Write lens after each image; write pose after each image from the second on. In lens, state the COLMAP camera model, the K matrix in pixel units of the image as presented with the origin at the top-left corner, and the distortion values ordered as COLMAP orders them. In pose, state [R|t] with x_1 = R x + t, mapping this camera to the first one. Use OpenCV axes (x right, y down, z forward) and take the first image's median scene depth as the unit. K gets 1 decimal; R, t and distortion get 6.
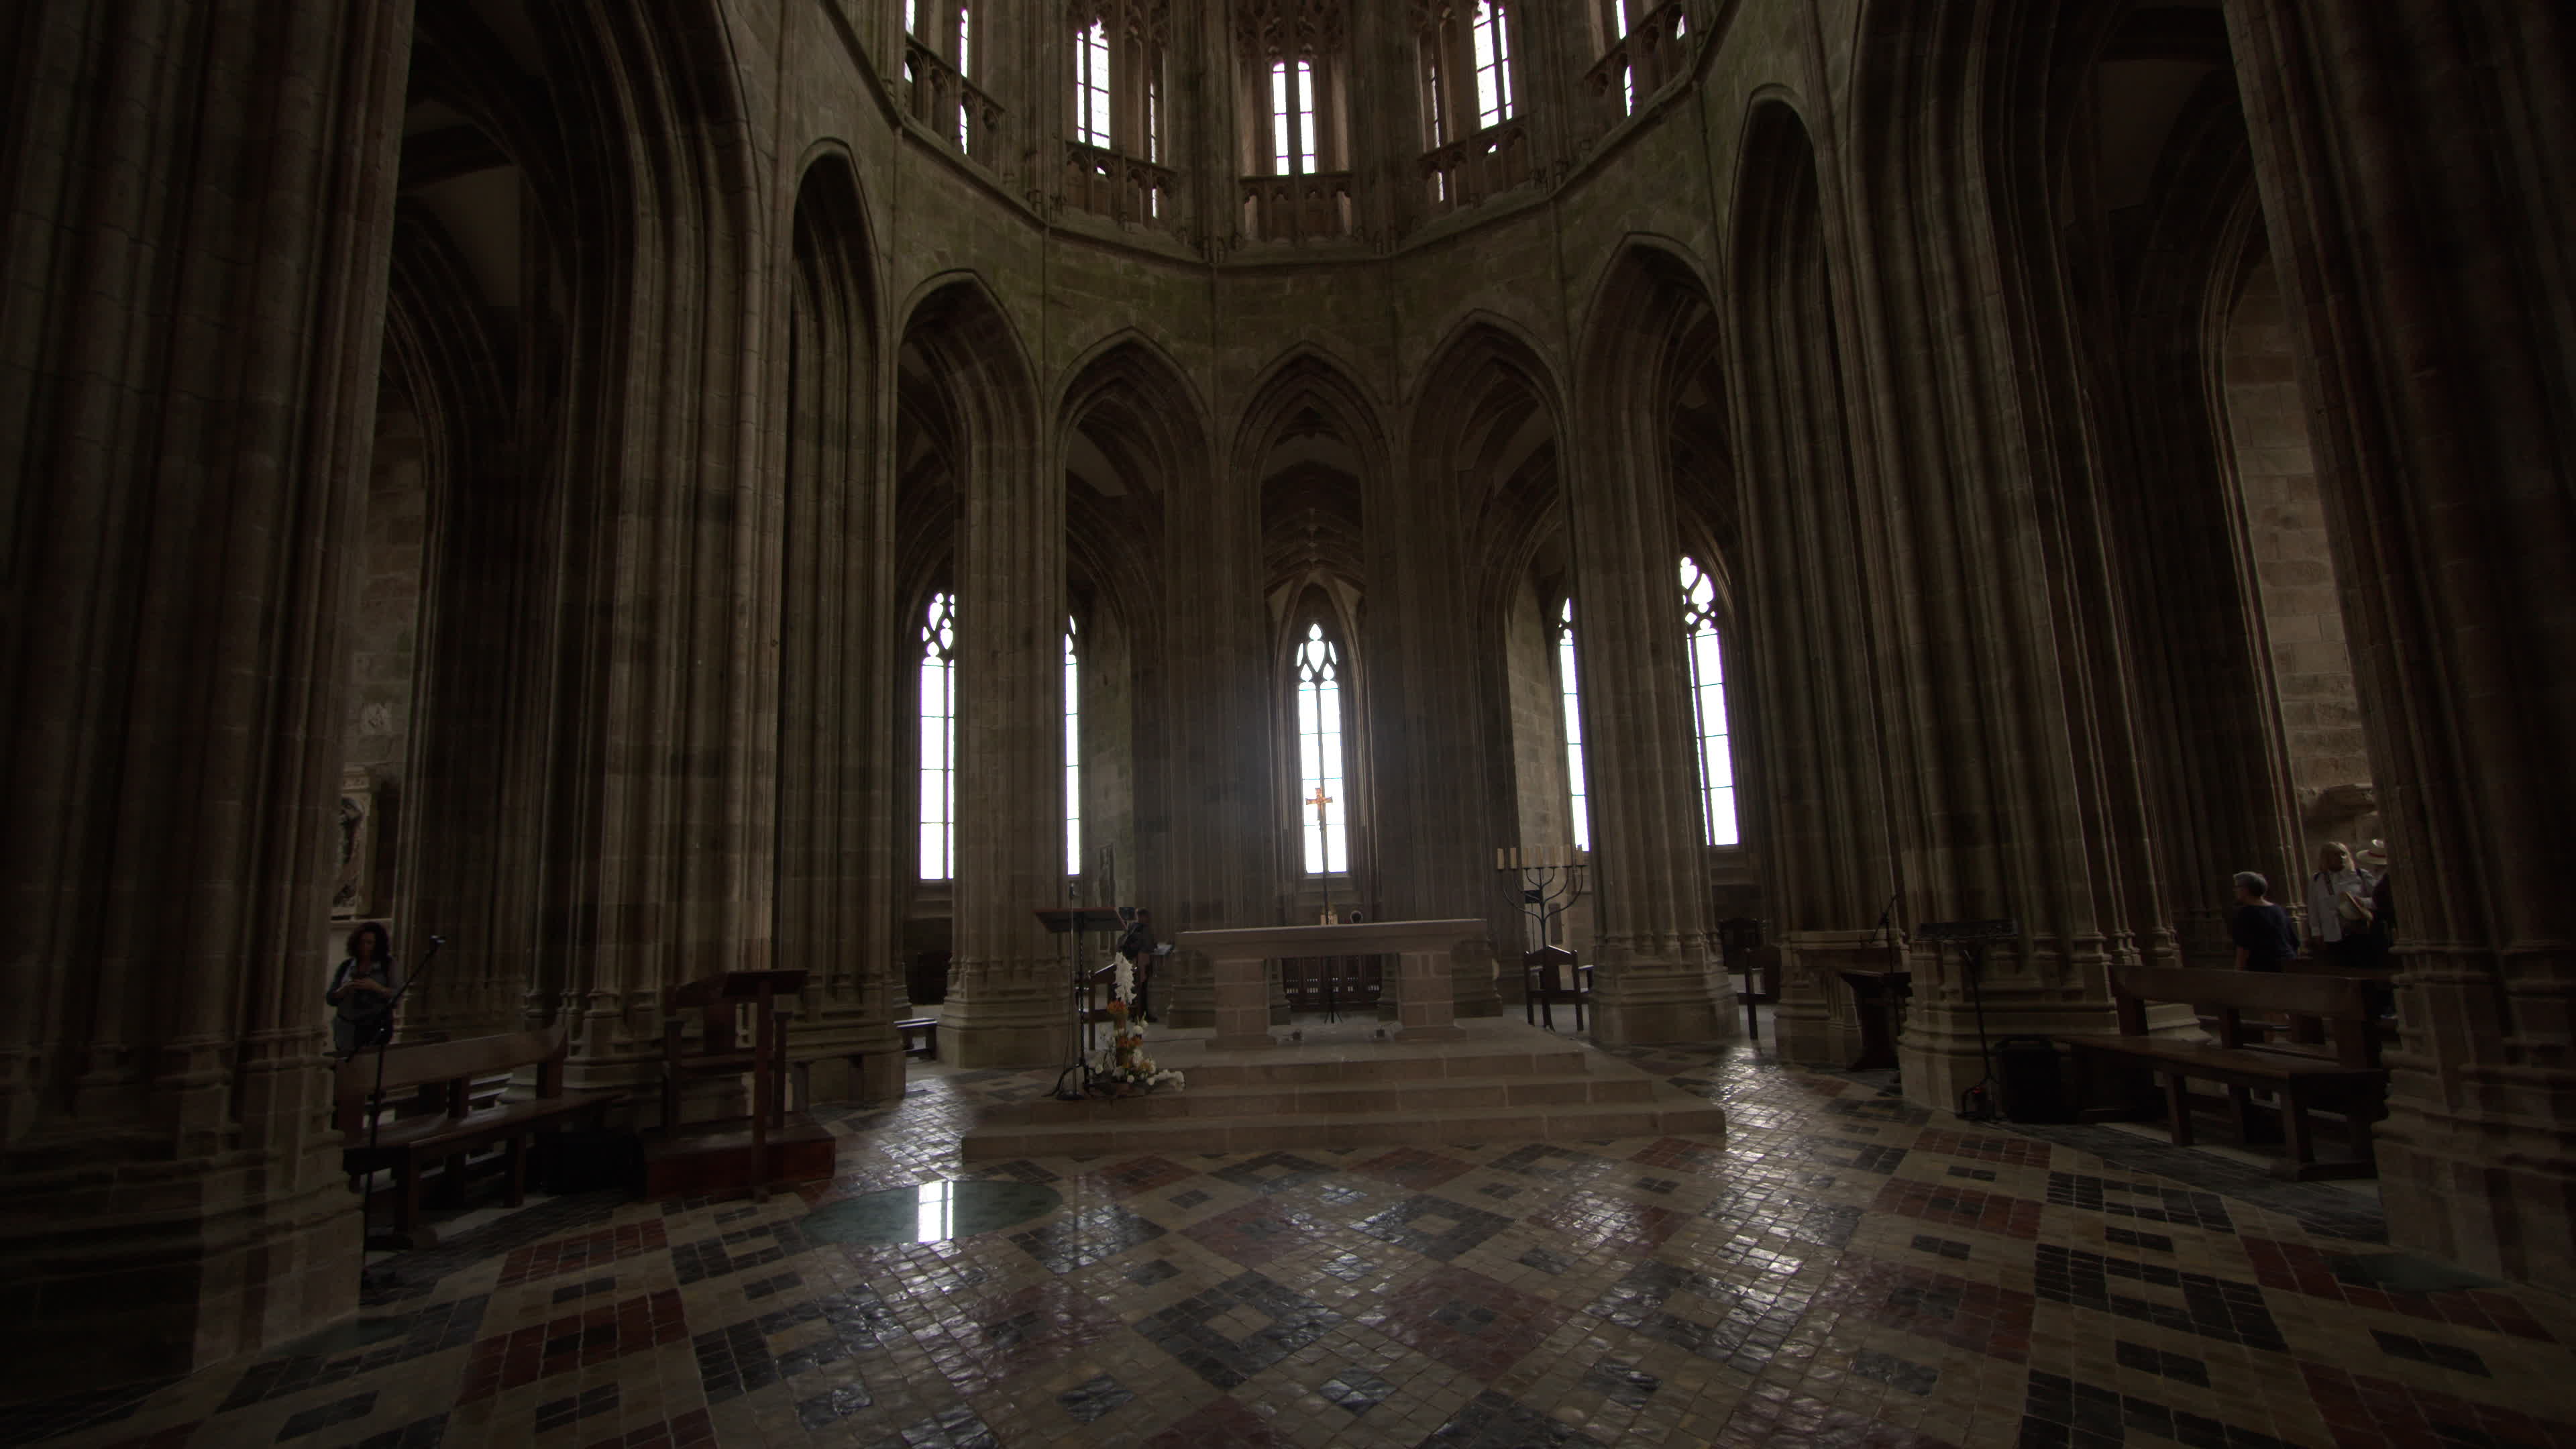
lens RADIAL K [[1169.4, 0, 1288.0], [0, 1169.4, 724.5], [0, 0, 1]] dist [-0.001603, -0.001299]
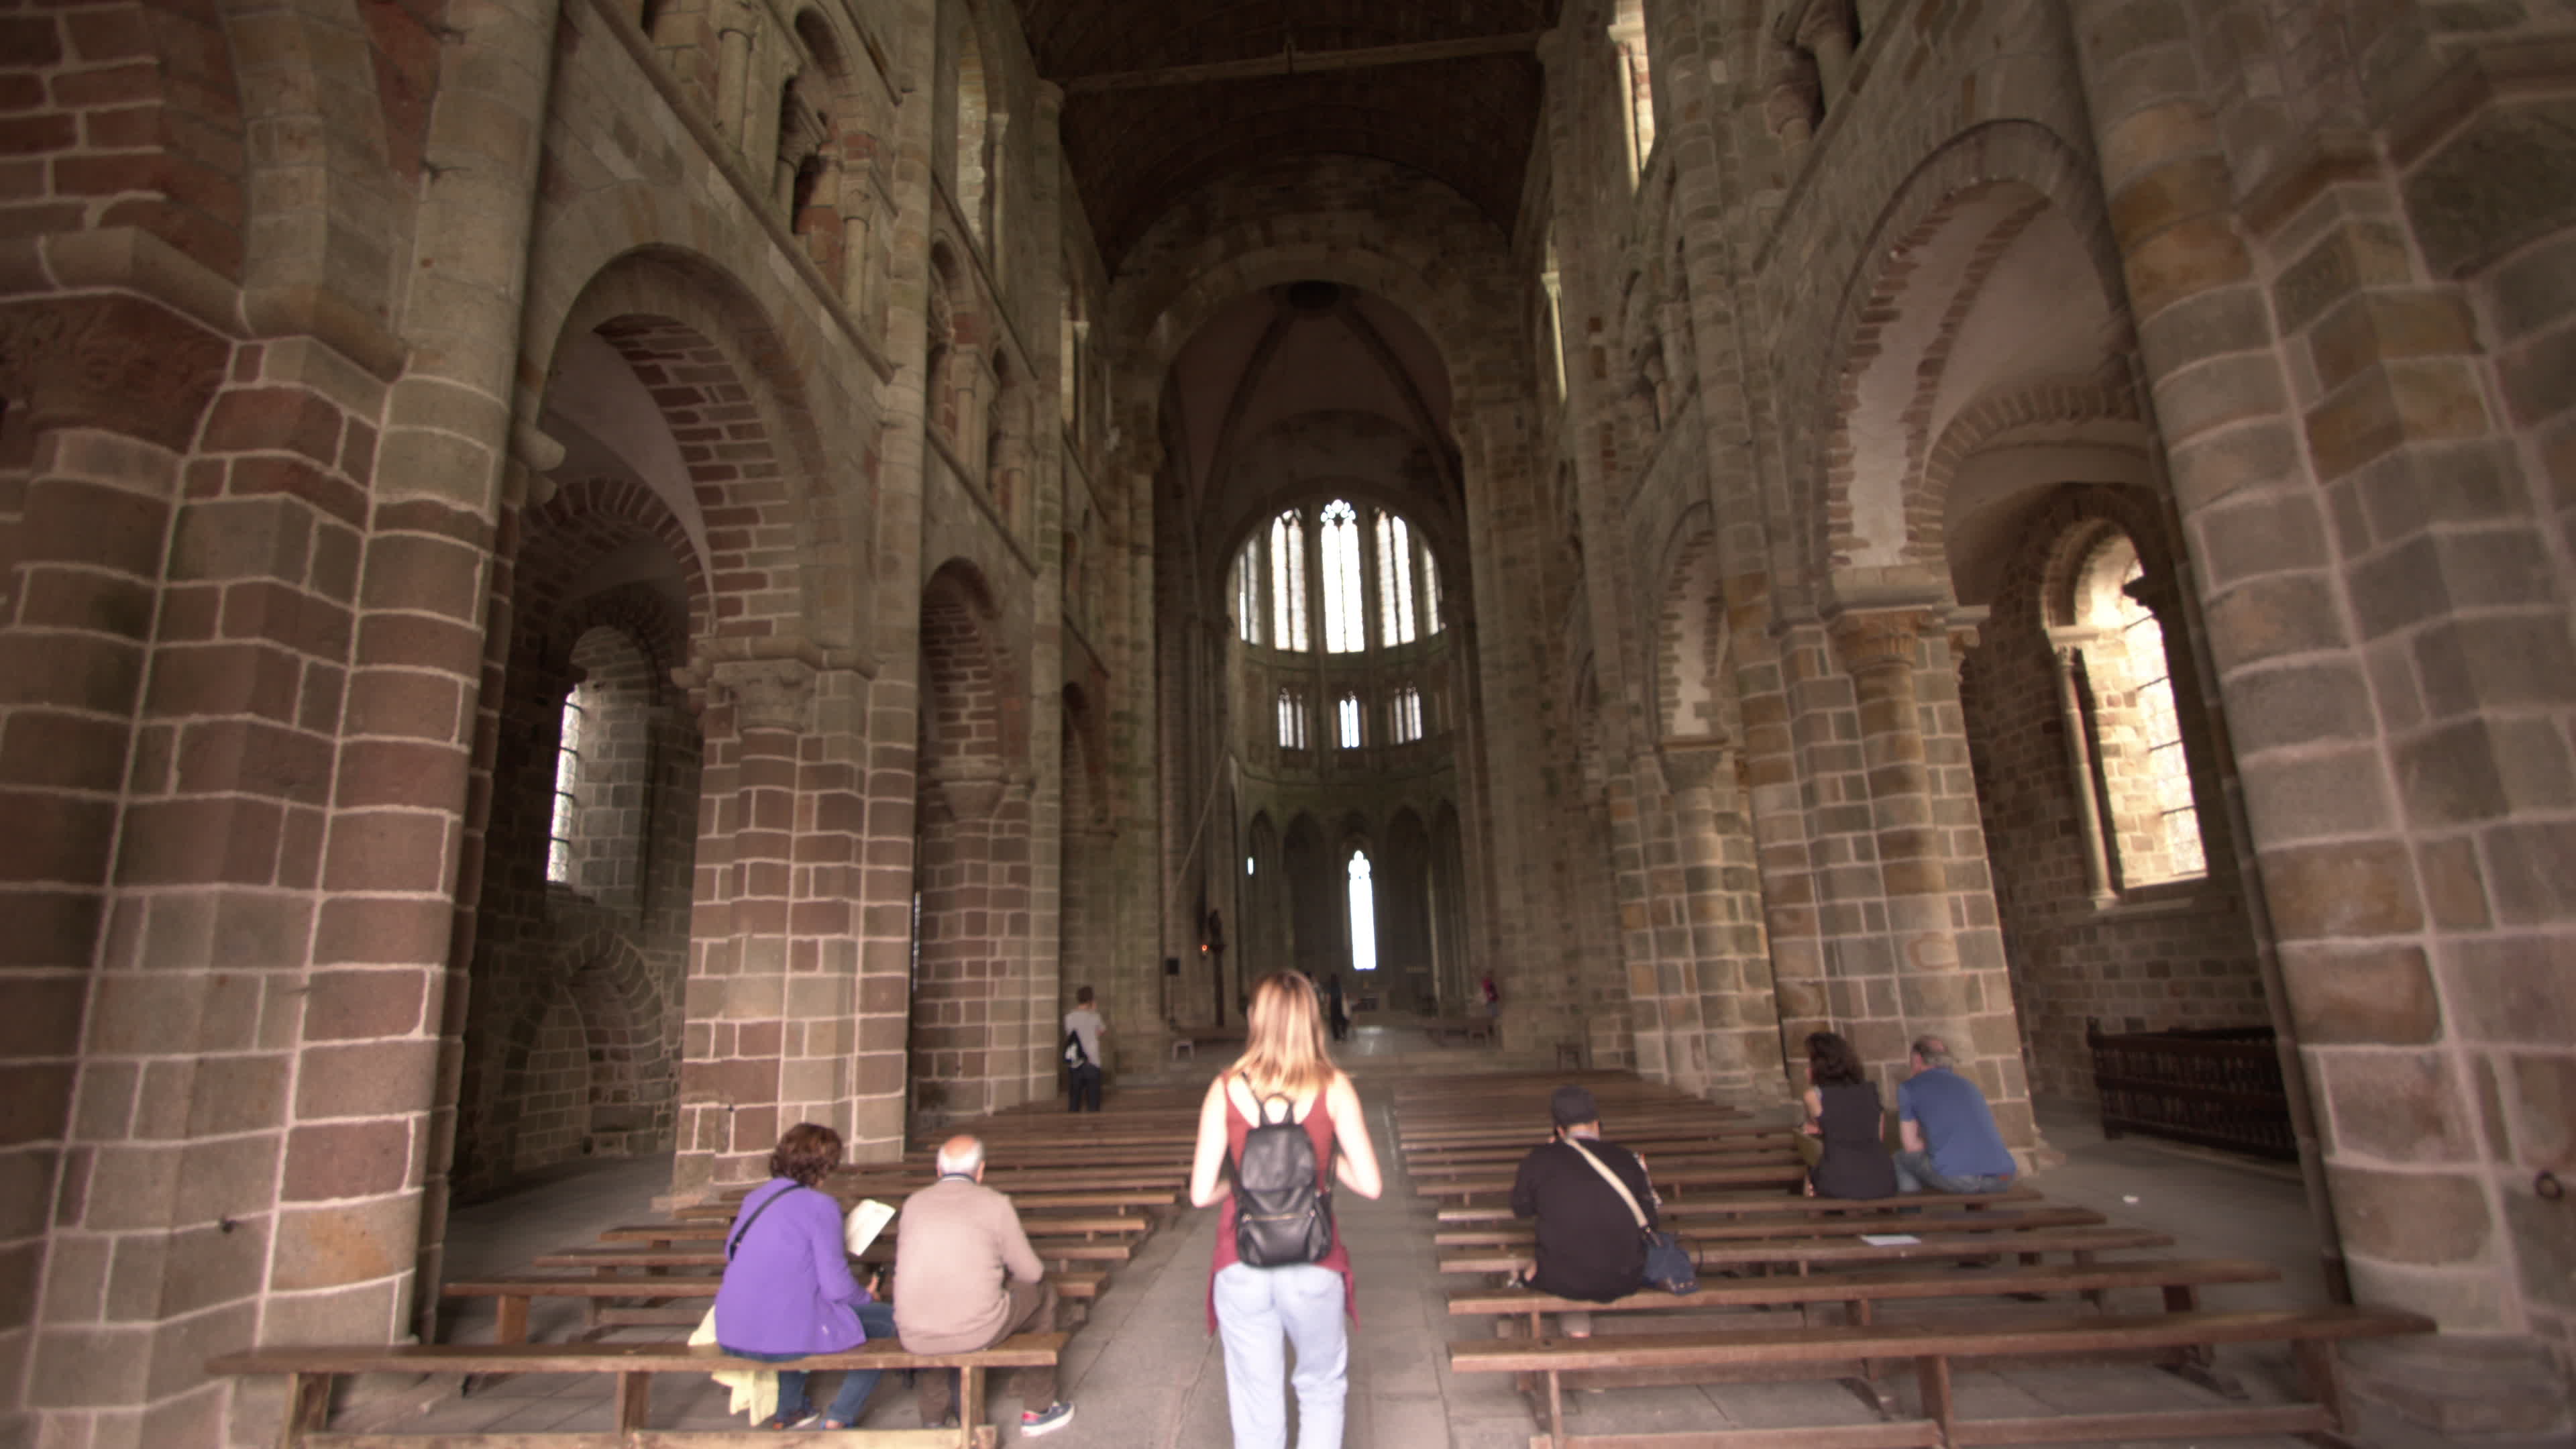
lens RADIAL K [[1169.4, 0, 1288.0], [0, 1169.4, 724.5], [0, 0, 1]] dist [-0.001603, -0.001299]
pose [[0.999194, -0.009569, -0.038980, -0.038057], [0.007257, 0.998230, -0.059031, -0.345603], [0.039476, 0.058700, 0.997495, -2.133115]]
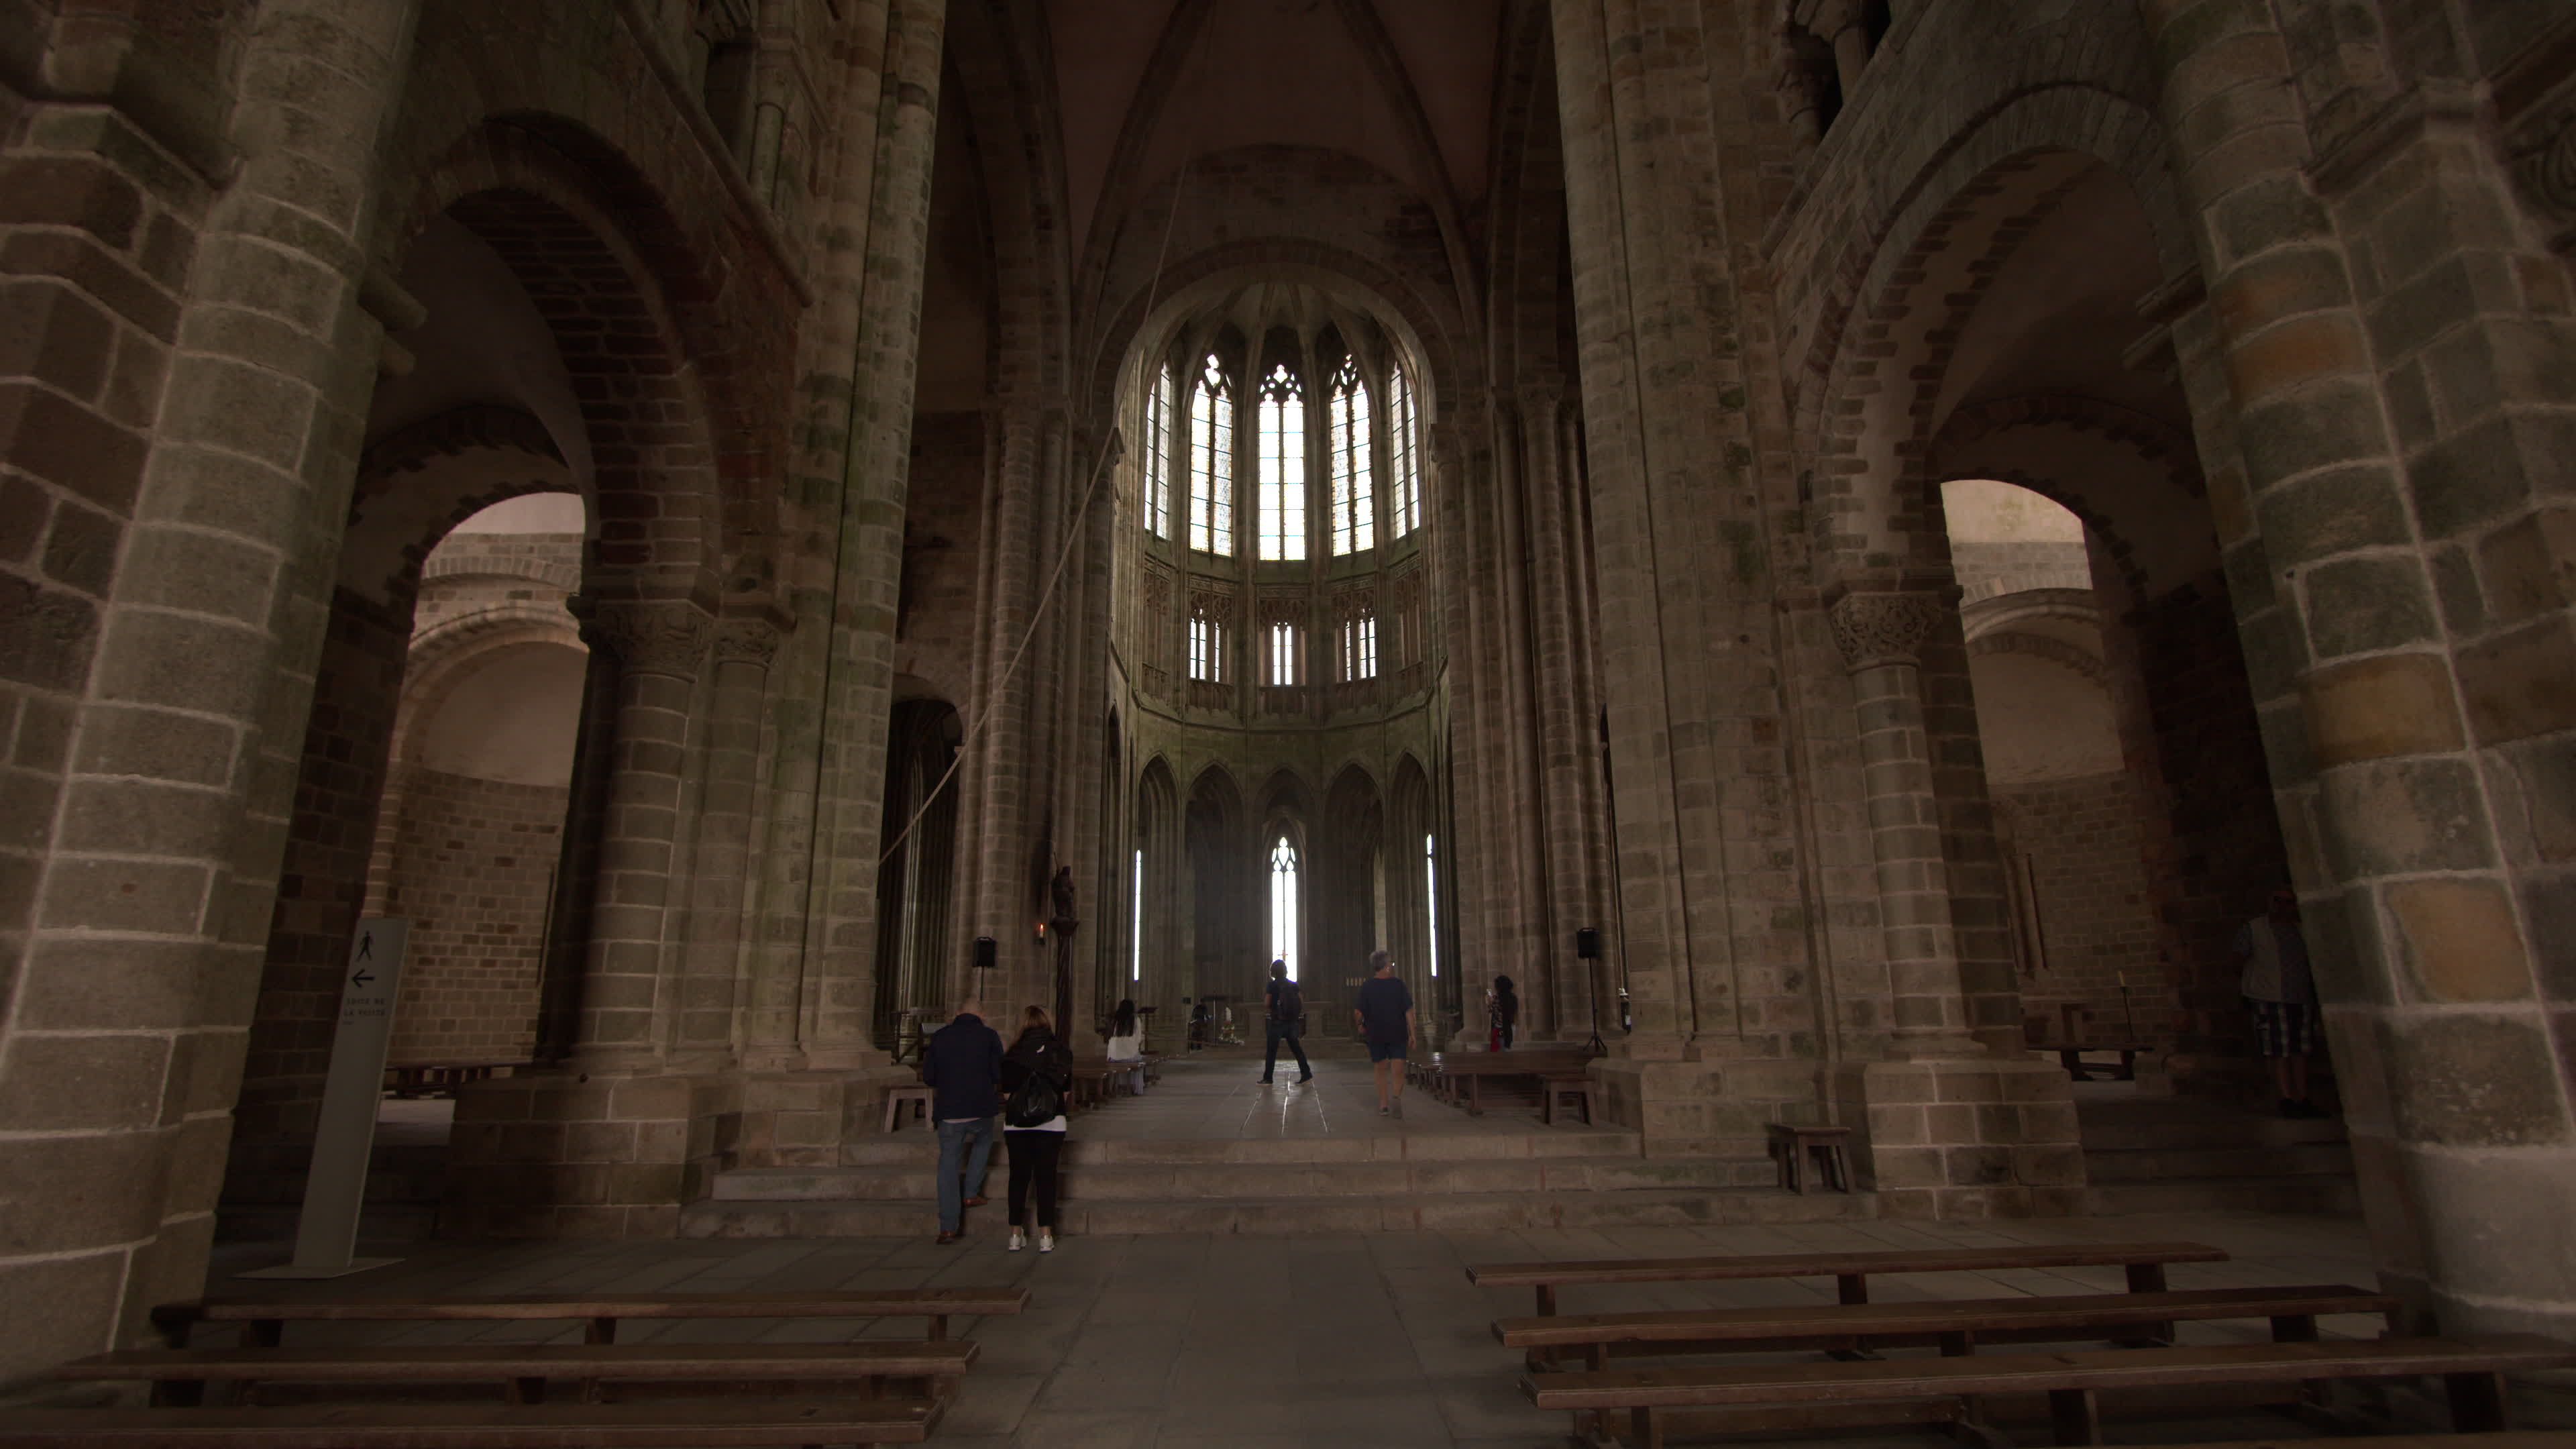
lens RADIAL K [[1169.4, 0, 1288.0], [0, 1169.4, 724.5], [0, 0, 1]] dist [-0.001603, -0.001299]
pose [[0.998870, 0.038143, 0.028350, -0.046514], [-0.035726, 0.996045, -0.081351, -0.199679], [-0.031341, 0.080246, 0.996282, -1.353023]]
